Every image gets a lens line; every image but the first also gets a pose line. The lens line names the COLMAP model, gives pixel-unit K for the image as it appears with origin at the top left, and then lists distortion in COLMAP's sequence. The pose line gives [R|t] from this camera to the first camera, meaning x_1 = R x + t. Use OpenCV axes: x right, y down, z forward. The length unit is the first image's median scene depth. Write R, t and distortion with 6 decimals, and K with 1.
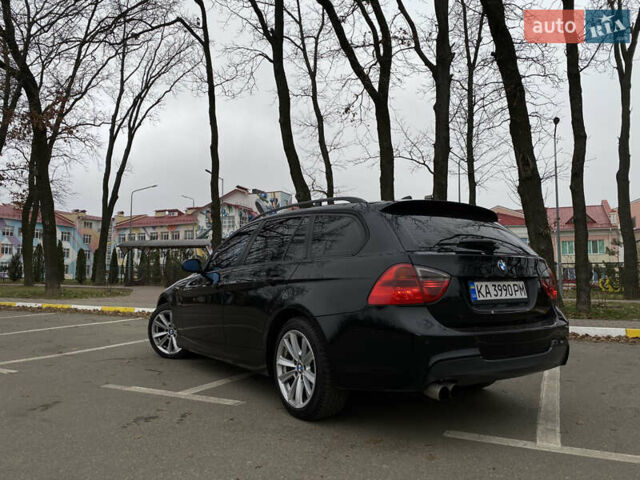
lens RADIAL K [[486.1, 0, 316.8], [0, 486.1, 243.5], [0, 0, 1]] dist [0.047782, -0.062040]
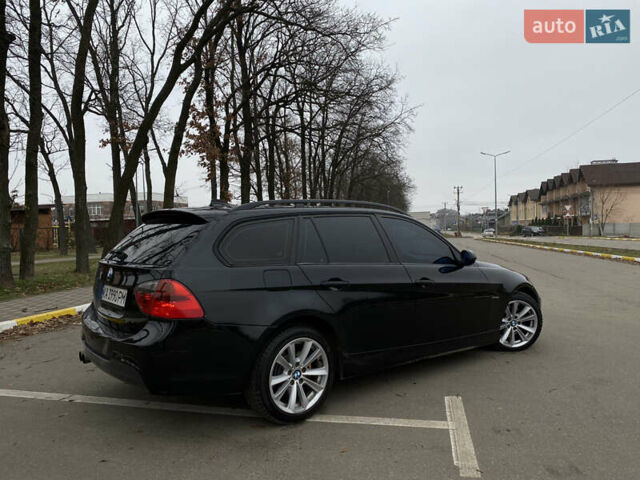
lens RADIAL K [[486.1, 0, 321.6], [0, 486.1, 244.9], [0, 0, 1]] dist [0.047782, -0.062040]
pose [[0.100148, 0.022662, -0.994714, 0.814967], [0.072658, 0.996905, 0.030027, -0.009335], [0.992316, -0.075281, 0.098191, 0.727953]]
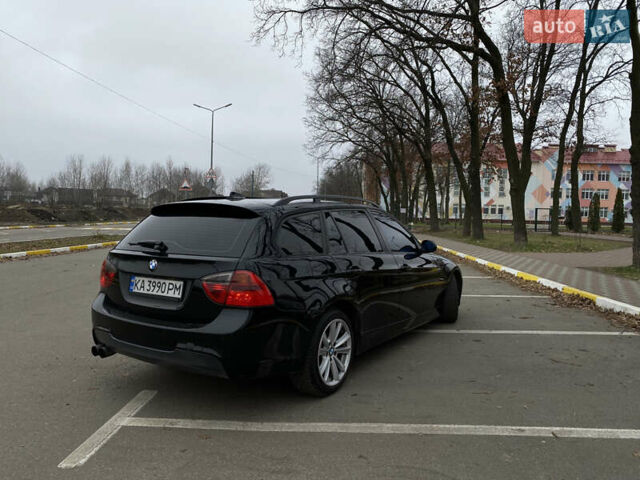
lens RADIAL K [[486.1, 0, 319.8], [0, 486.1, 242.5], [0, 0, 1]] dist [0.047782, -0.062040]
pose [[0.398781, 0.050204, -0.915671, 0.823794], [0.053158, 0.995556, 0.077734, -0.038747], [0.915504, -0.079674, 0.394340, 0.482572]]
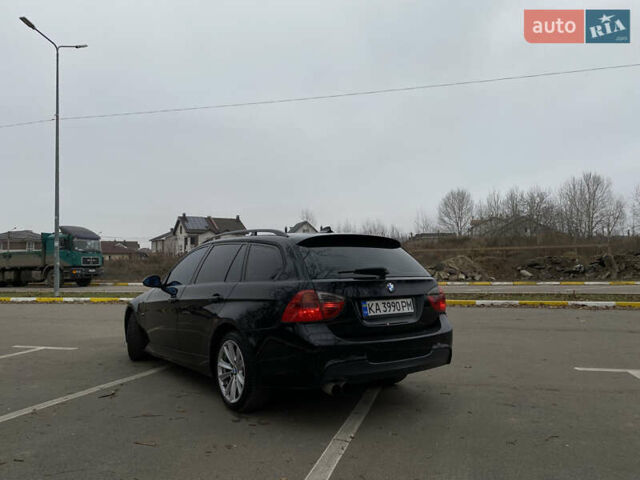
lens RADIAL K [[486.1, 0, 313.0], [0, 486.1, 237.4], [0, 0, 1]] dist [0.047782, -0.062040]
pose [[0.999469, -0.009360, 0.031198, 0.073727], [0.009348, 0.999956, 0.000541, -0.046188], [-0.031202, -0.000249, 0.999513, -0.137216]]
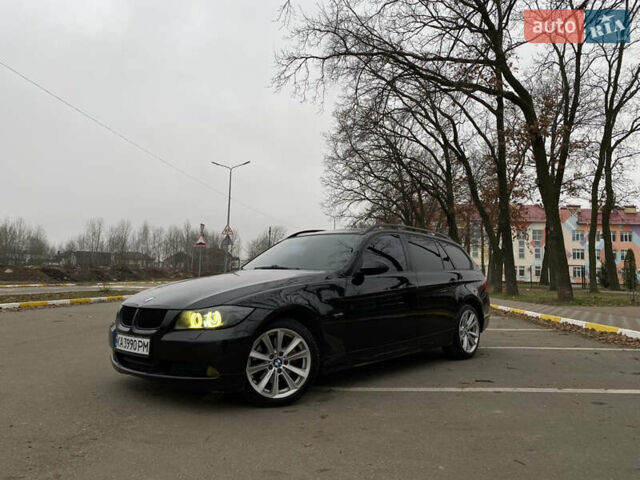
lens RADIAL K [[486.1, 0, 320.5], [0, 486.1, 239.0], [0, 0, 1]] dist [0.047782, -0.062040]
pose [[0.372044, -0.077868, -0.924943, 0.578160], [0.055430, 0.996560, -0.061601, 0.040057], [0.926559, -0.028351, 0.375080, 0.533034]]
